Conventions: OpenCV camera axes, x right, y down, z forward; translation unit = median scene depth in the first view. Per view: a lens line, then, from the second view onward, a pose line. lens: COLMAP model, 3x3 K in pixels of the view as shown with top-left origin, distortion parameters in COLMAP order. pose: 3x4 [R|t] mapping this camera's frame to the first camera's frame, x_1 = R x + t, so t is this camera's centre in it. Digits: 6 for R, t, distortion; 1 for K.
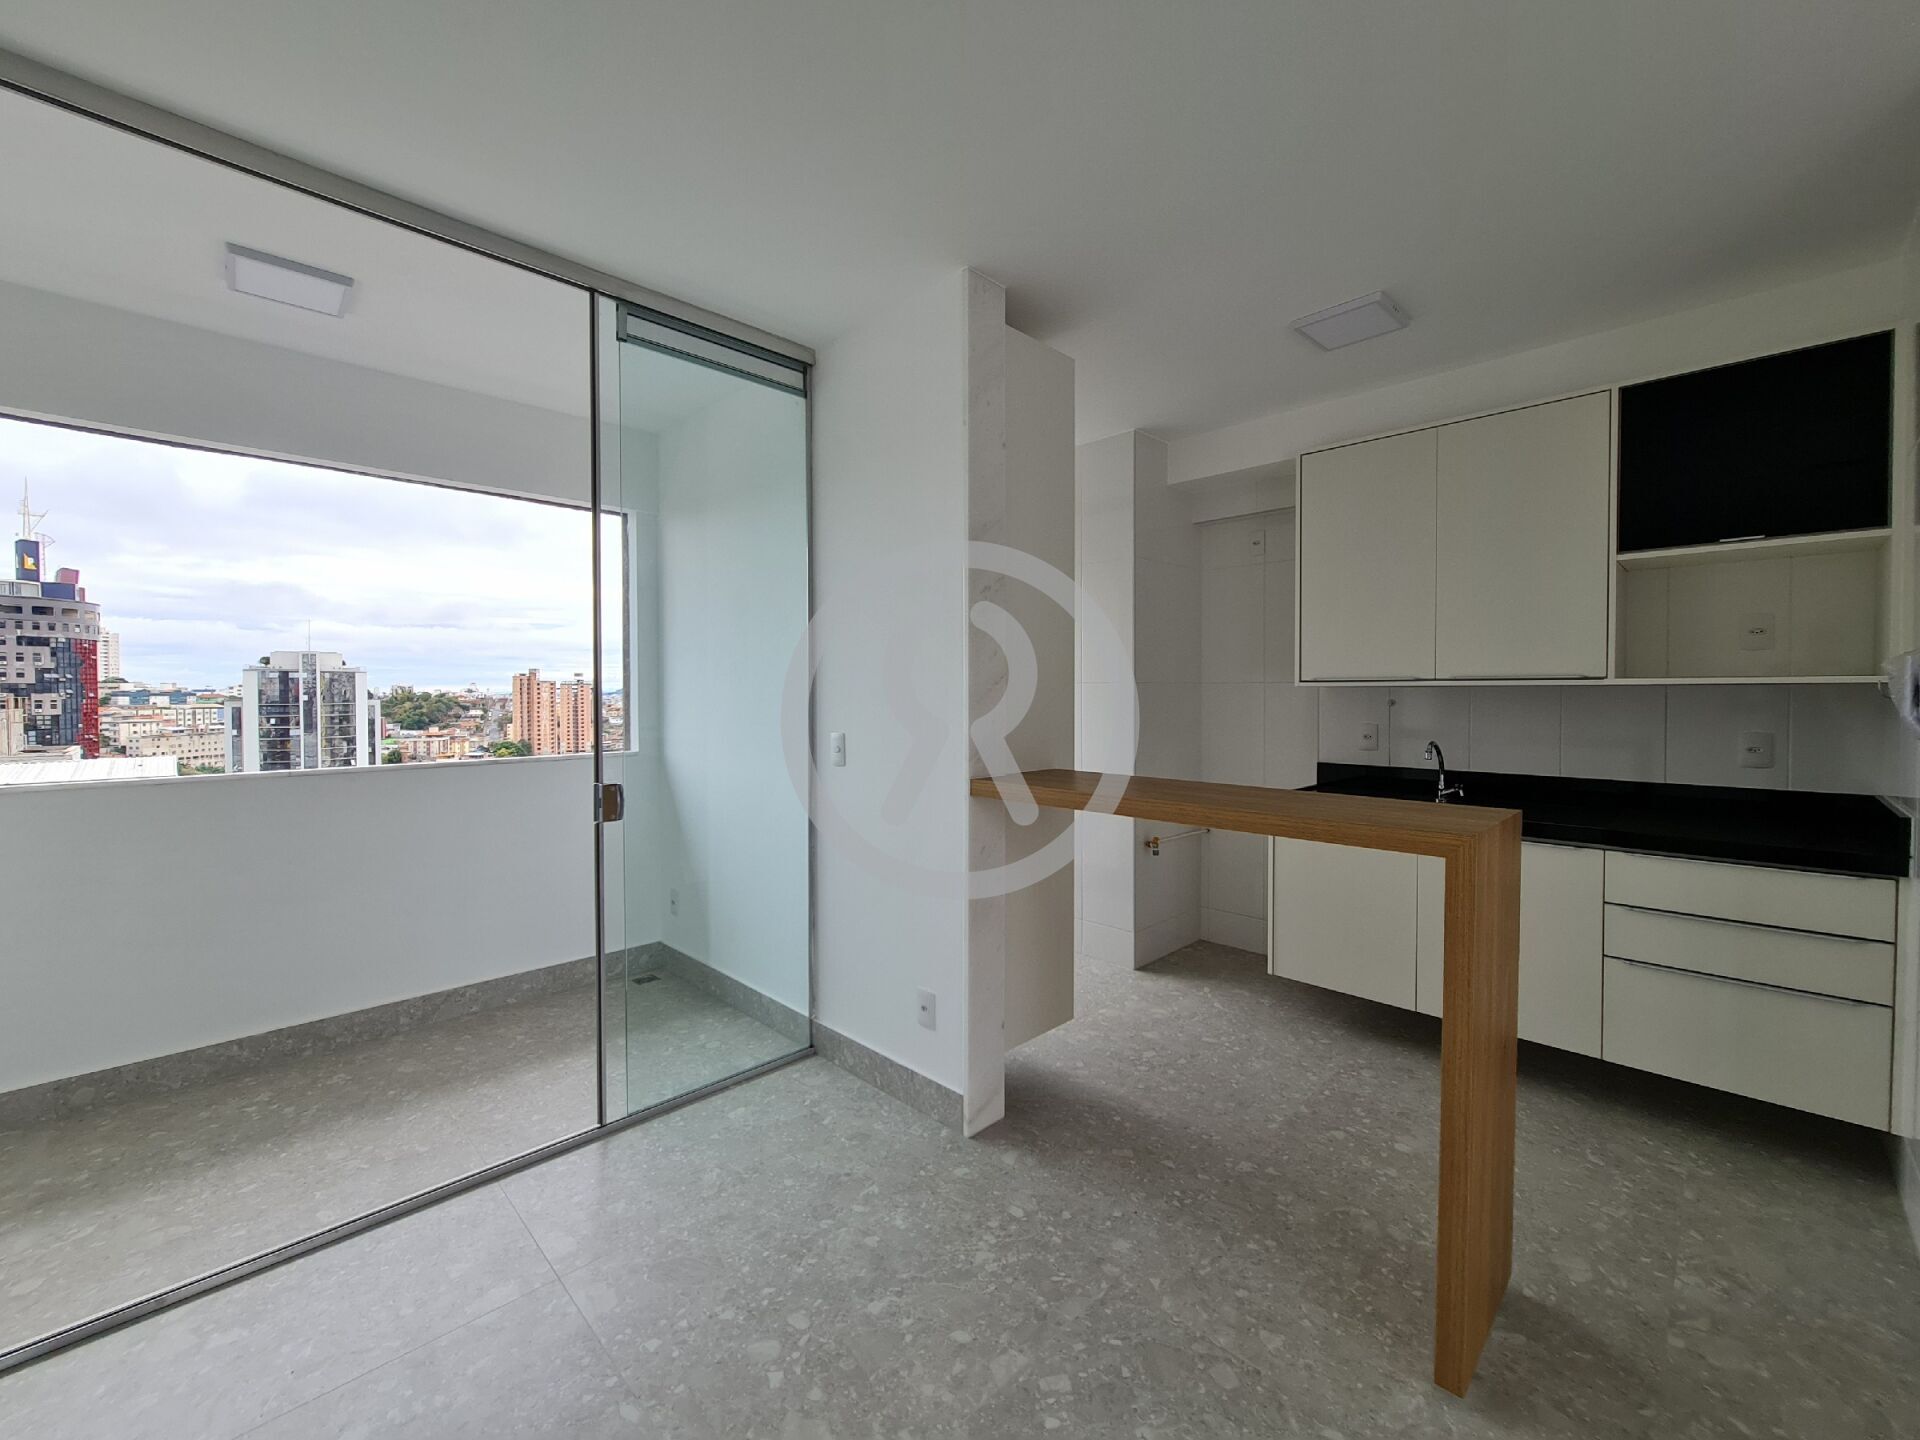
lens RADIAL K [[781.3, 0, 956.2], [0, 781.3, 707.3], [0, 0, 1]] dist [-0.003654, 0.001096]
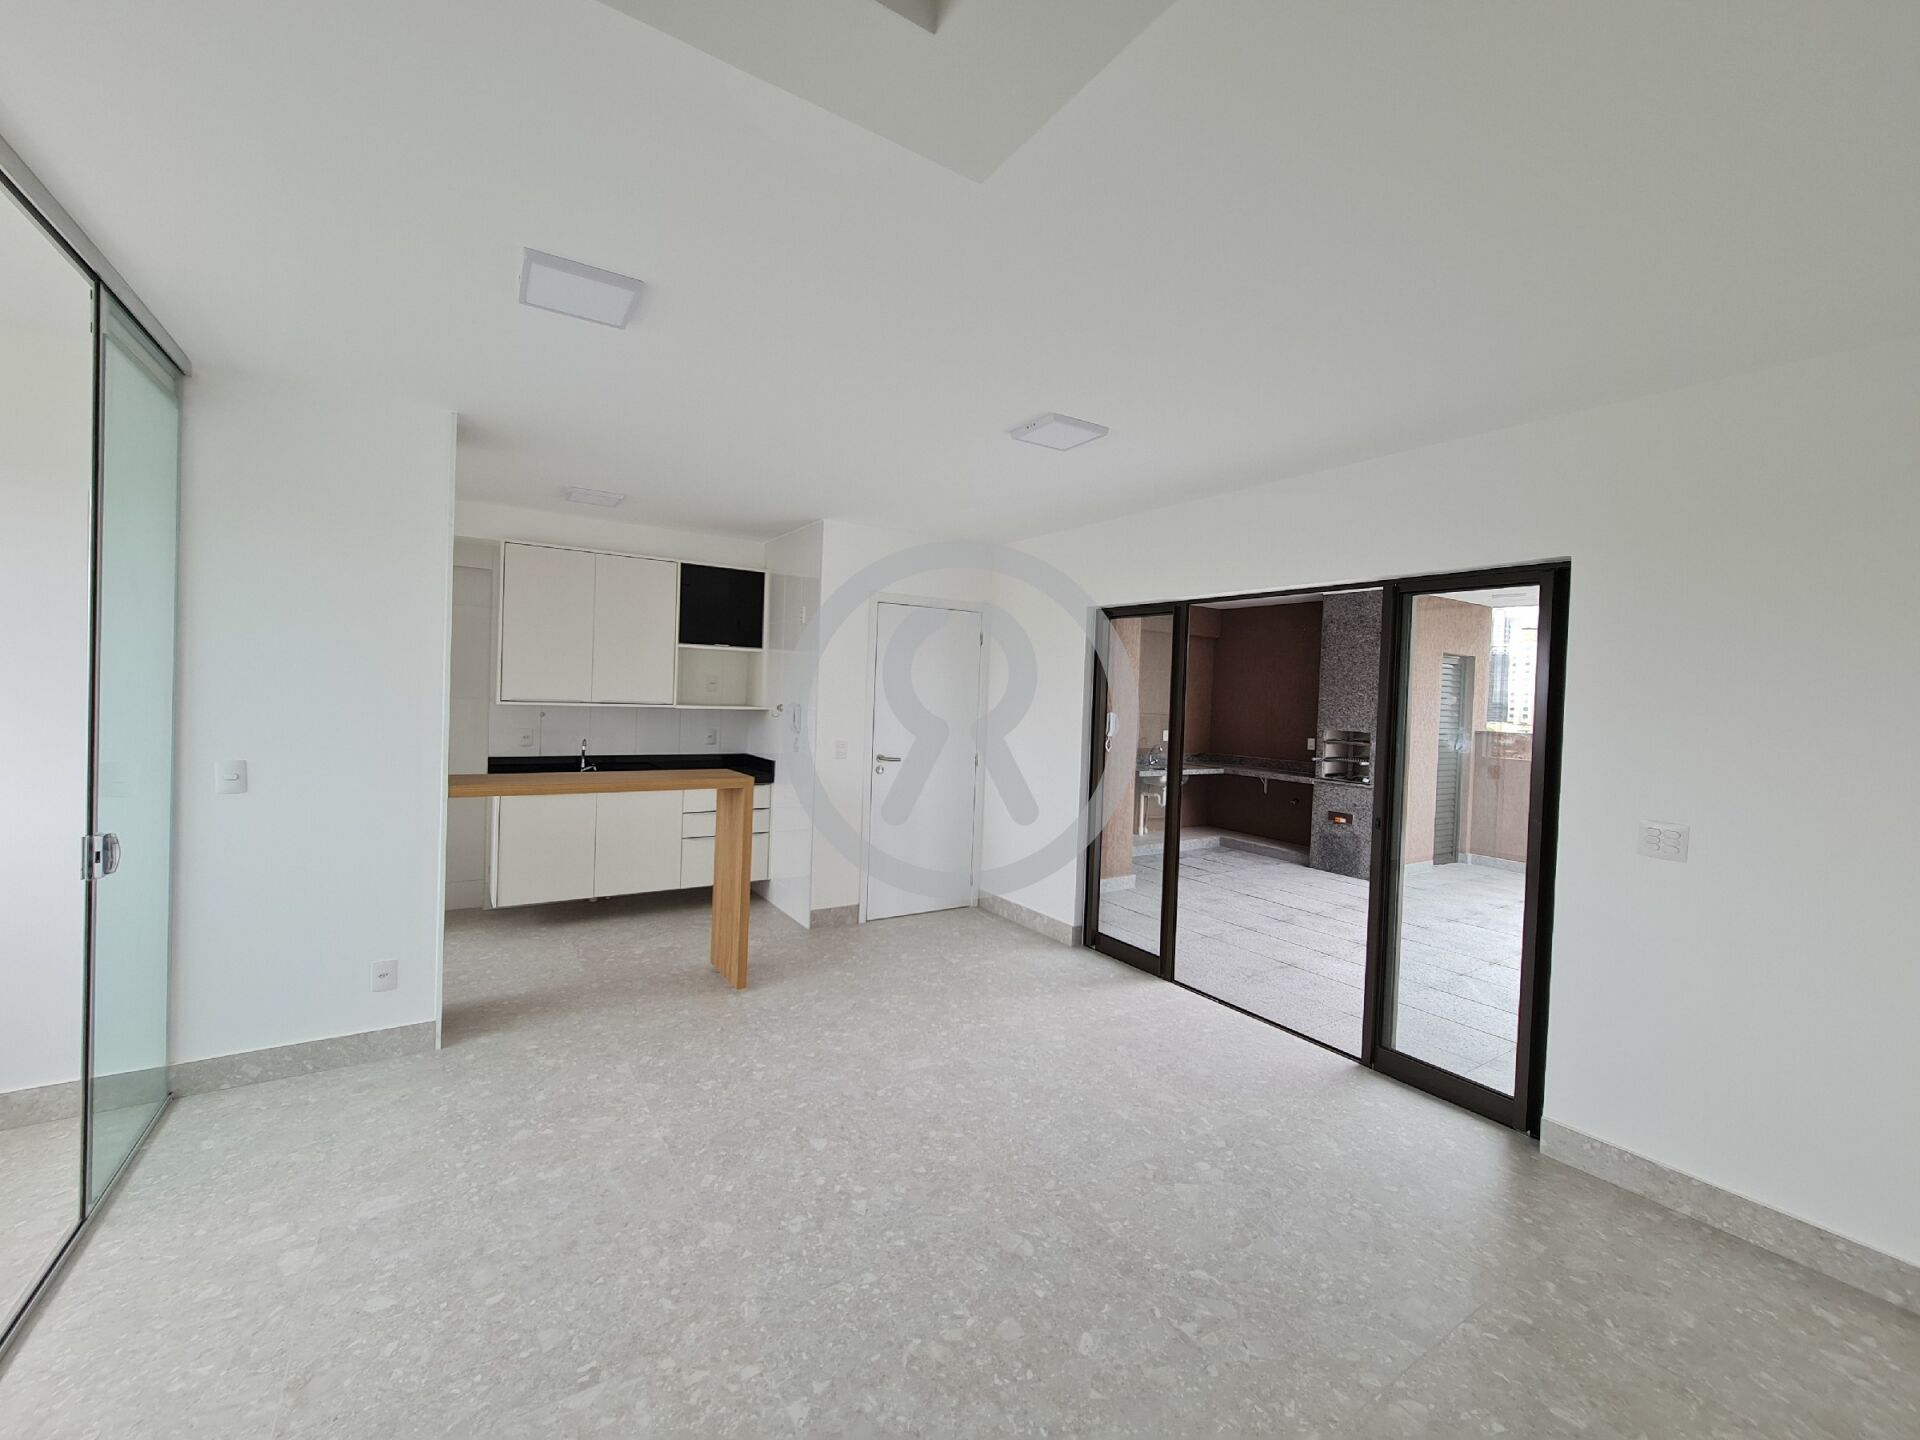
lens RADIAL K [[781.3, 0, 954.6], [0, 781.3, 707.7], [0, 0, 1]] dist [-0.003654, 0.001096]
pose [[0.203564, -0.009857, 0.979012, -1.060531], [-0.018038, 0.999742, 0.013816, -0.073969], [-0.978895, -0.020471, 0.203334, -0.133204]]
